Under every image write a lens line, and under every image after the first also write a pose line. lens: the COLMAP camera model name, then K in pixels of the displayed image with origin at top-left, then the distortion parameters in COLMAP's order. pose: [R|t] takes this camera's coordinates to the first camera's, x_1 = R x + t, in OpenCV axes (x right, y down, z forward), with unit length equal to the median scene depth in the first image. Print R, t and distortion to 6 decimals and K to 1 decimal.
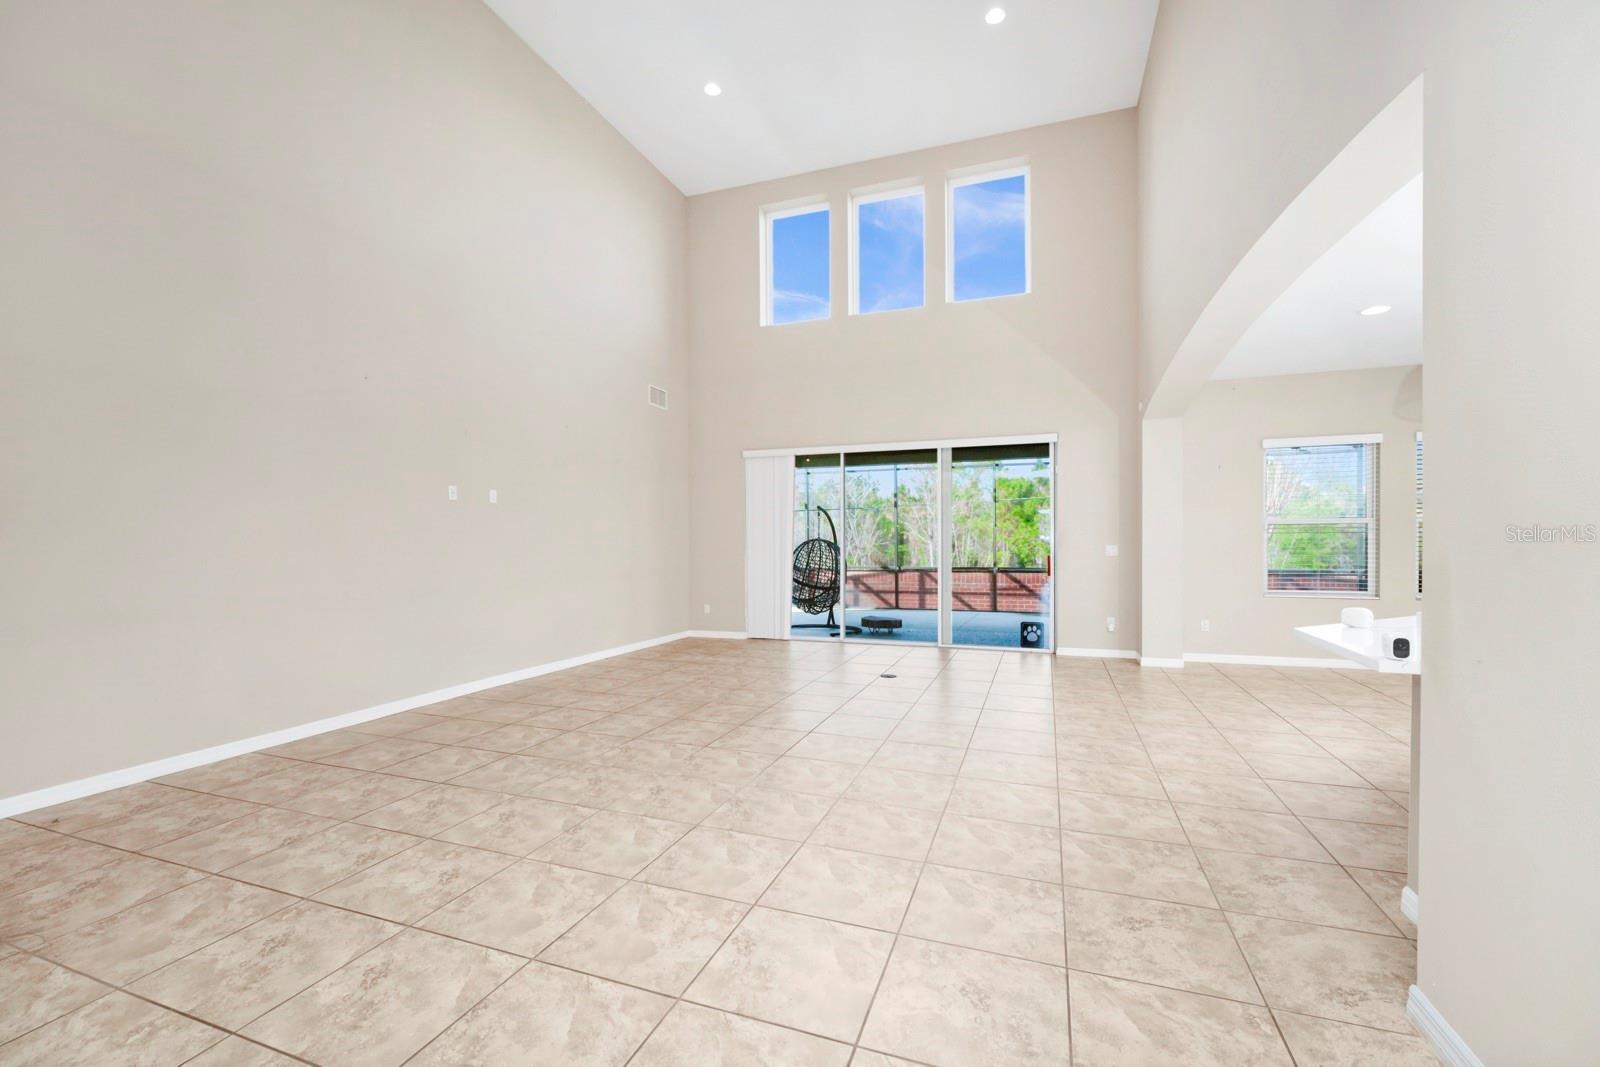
lens RADIAL K [[665.6, 0, 805.9], [0, 665.6, 531.0], [0, 0, 1]] dist [-0.000816, -0.000026]
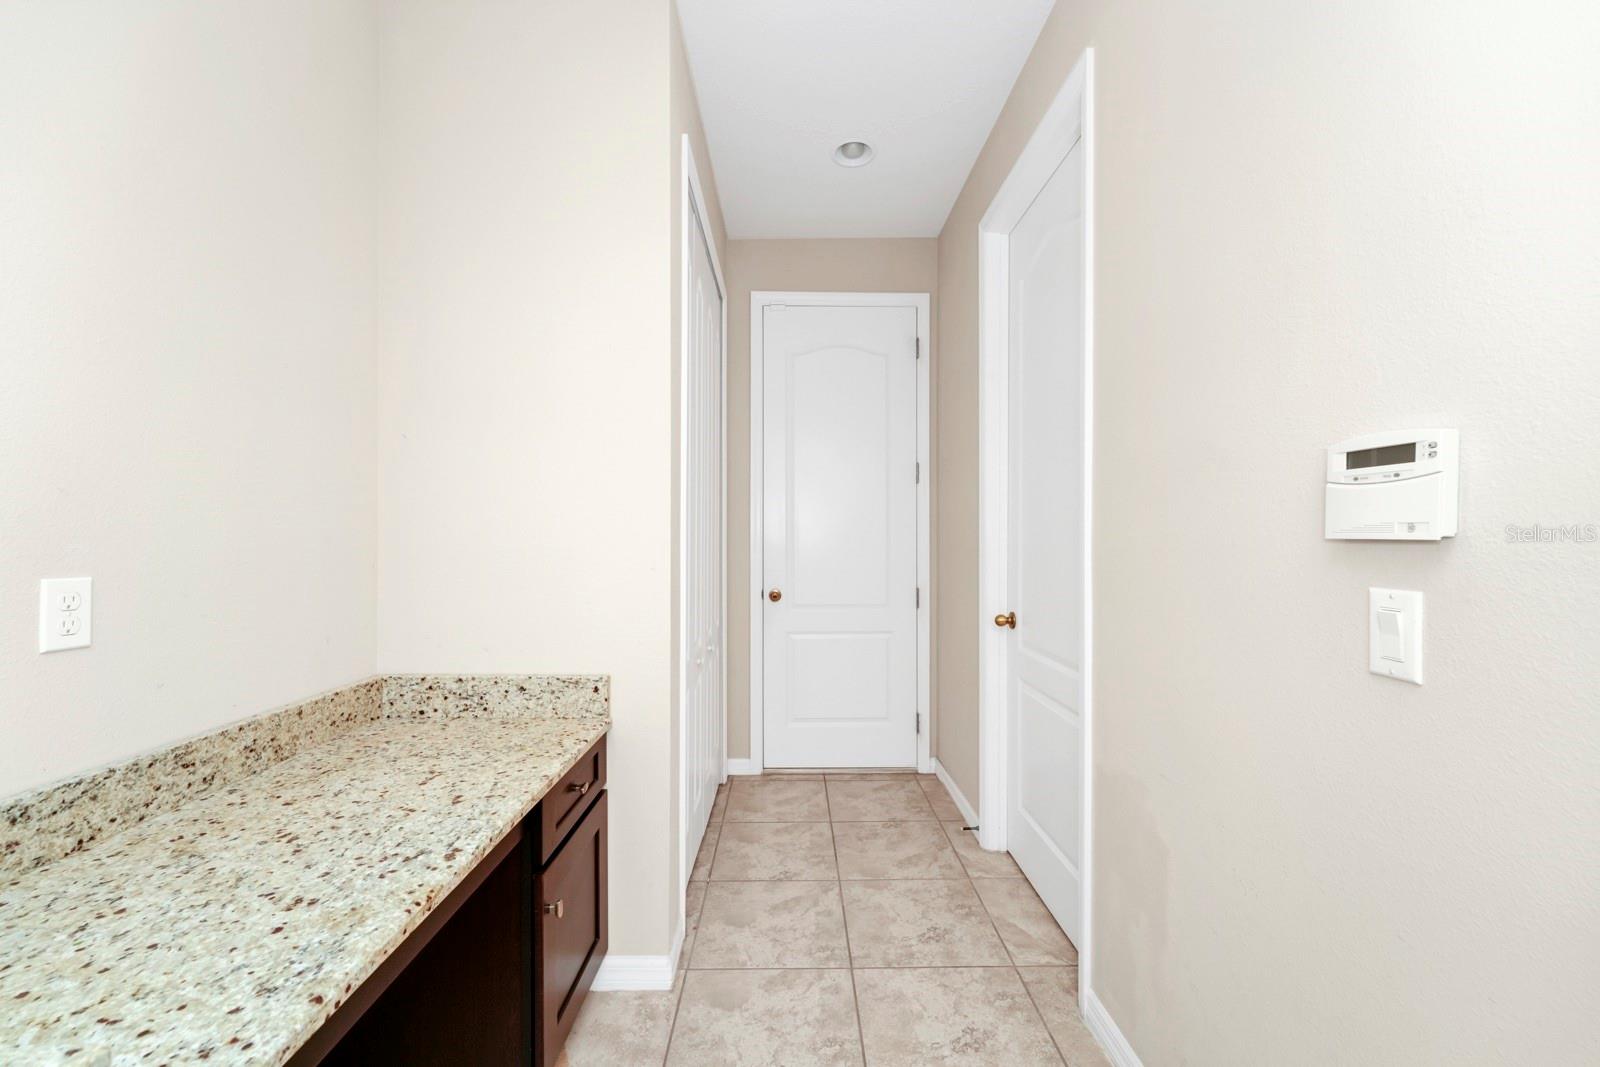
lens RADIAL K [[665.6, 0, 798.0], [0, 665.6, 537.2], [0, 0, 1]] dist [-0.000816, -0.000026]
pose [[-0.934009, -0.007411, -0.357173, 1.050825], [-0.009503, 0.999946, 0.004103, -0.018778], [0.357124, 0.007226, -0.934029, 1.862820]]
